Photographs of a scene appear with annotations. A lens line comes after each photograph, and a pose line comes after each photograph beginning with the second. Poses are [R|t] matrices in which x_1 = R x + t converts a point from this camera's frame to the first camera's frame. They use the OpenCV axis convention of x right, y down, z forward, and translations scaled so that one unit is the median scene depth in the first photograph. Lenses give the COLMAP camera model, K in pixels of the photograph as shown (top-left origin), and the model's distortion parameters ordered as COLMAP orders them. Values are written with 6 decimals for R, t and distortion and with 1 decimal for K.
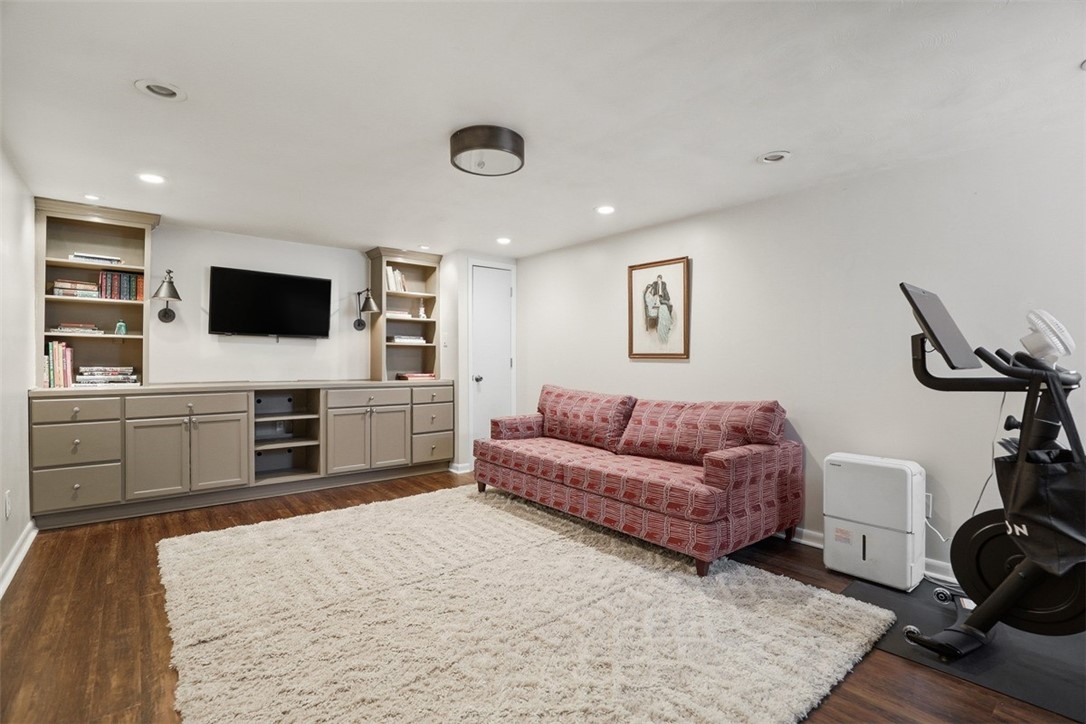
lens RADIAL K [[508.6, 0, 539.0], [0, 508.6, 356.0], [0, 0, 1]] dist [-0.026628, -0.001192]
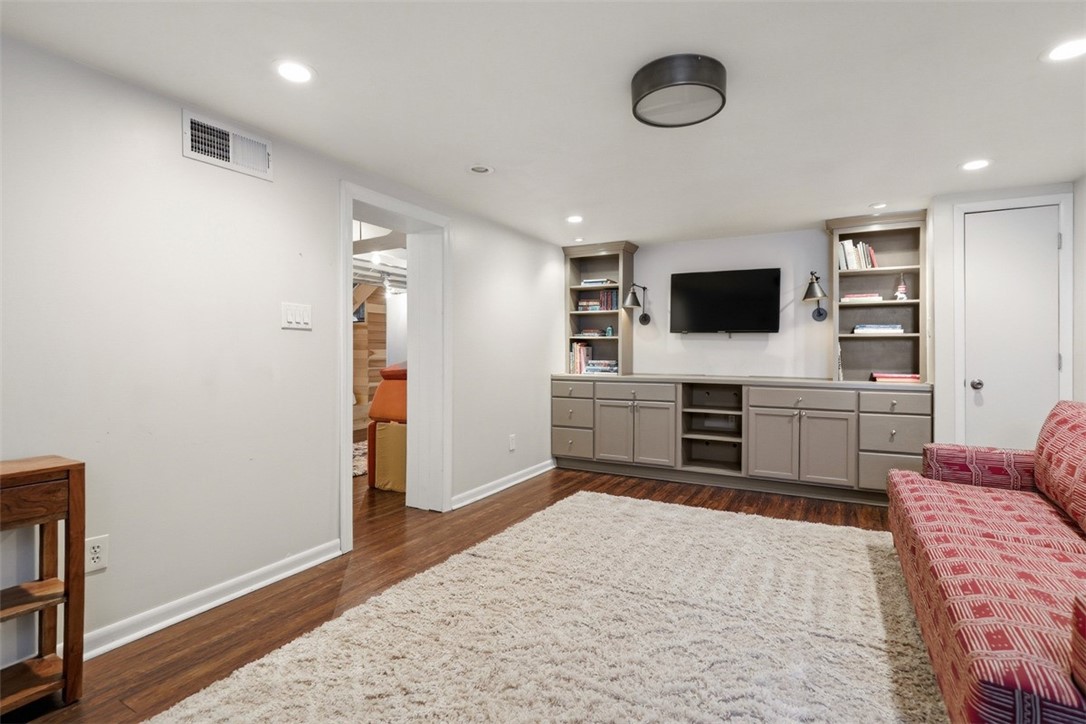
lens RADIAL K [[508.6, 0, 543.7], [0, 508.6, 360.1], [0, 0, 1]] dist [-0.026628, -0.001192]
pose [[0.365496, 0.010465, -0.930754, 0.363328], [0.006420, 0.999885, 0.013764, 0.001368], [0.930791, -0.011006, 0.365387, 0.327099]]
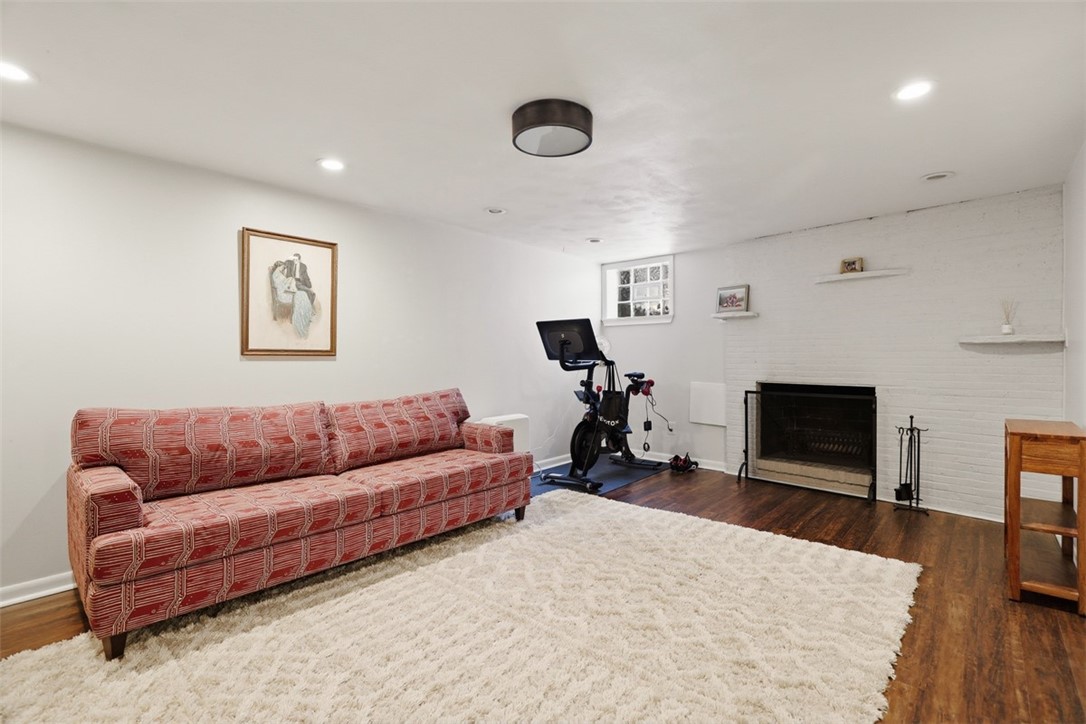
lens RADIAL K [[508.6, 0, 540.7], [0, 508.6, 364.5], [0, 0, 1]] dist [-0.026628, -0.001192]
pose [[-0.156023, -0.019886, 0.987553, -0.641241], [0.000248, 0.999797, 0.020171, 0.002941], [-0.987753, 0.003392, -0.155987, 0.750532]]
